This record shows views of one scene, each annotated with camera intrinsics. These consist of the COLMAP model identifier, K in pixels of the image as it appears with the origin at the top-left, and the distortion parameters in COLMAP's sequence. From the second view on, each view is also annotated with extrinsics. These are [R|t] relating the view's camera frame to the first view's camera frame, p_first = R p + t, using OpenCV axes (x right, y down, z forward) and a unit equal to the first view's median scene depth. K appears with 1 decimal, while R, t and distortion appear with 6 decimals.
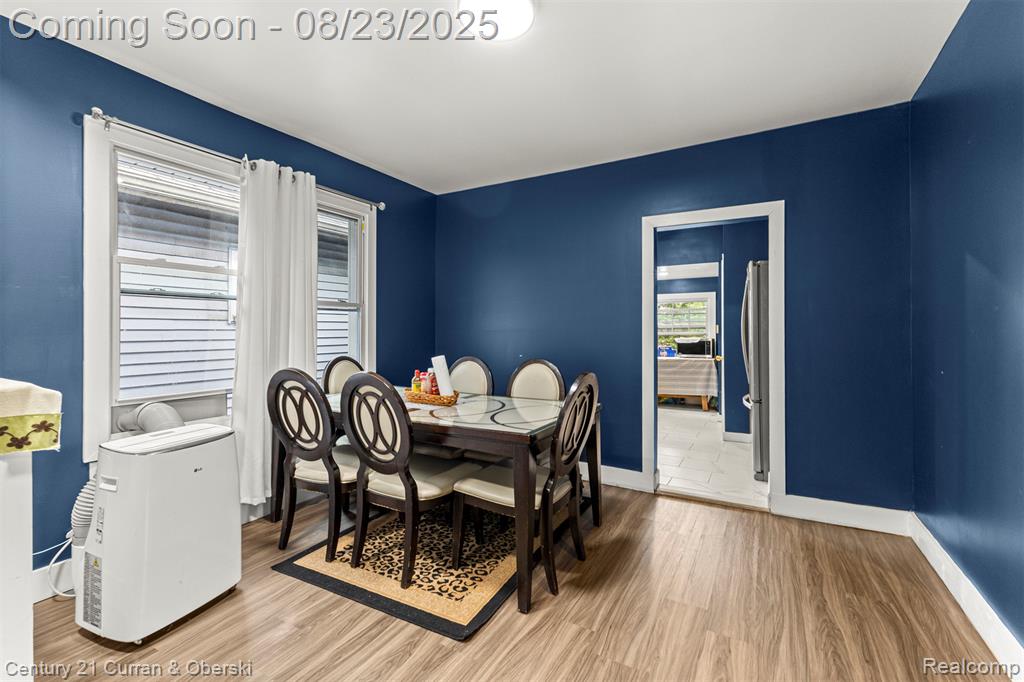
lens RADIAL K [[463.5, 0, 515.3], [0, 463.5, 336.5], [0, 0, 1]] dist [0.002582, 0.000000]
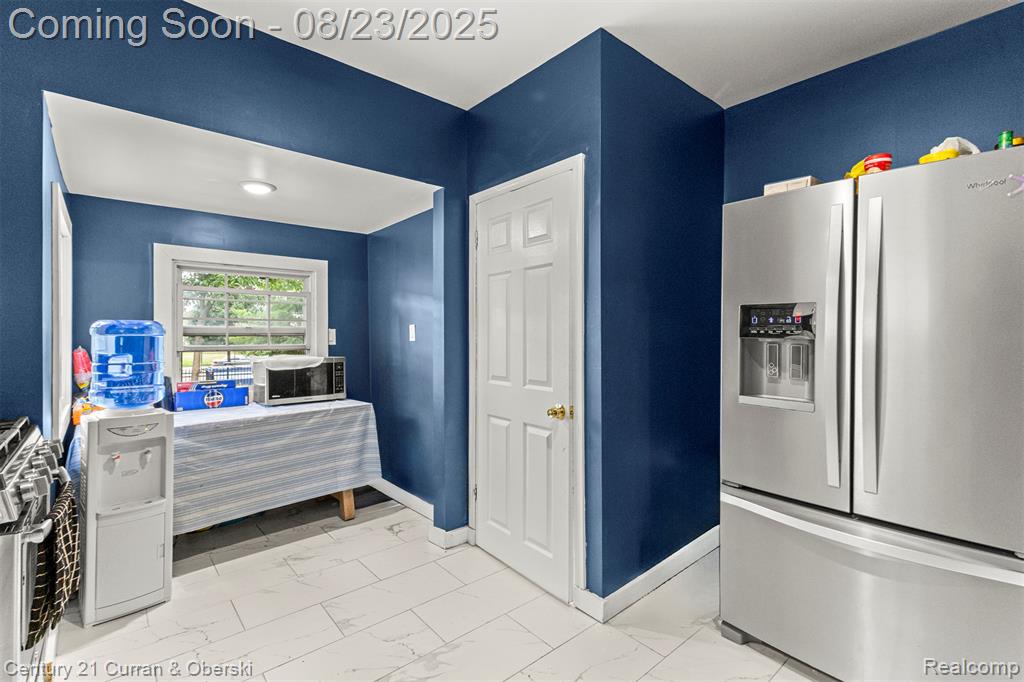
lens RADIAL K [[463.5, 0, 515.3], [0, 463.5, 336.5], [0, 0, 1]] dist [0.002582, 0.000000]
pose [[0.340342, -0.000708, 0.940301, 0.039937], [0.001681, 0.999999, 0.000144, -0.016941], [-0.940300, 0.001531, 0.340343, 0.688932]]
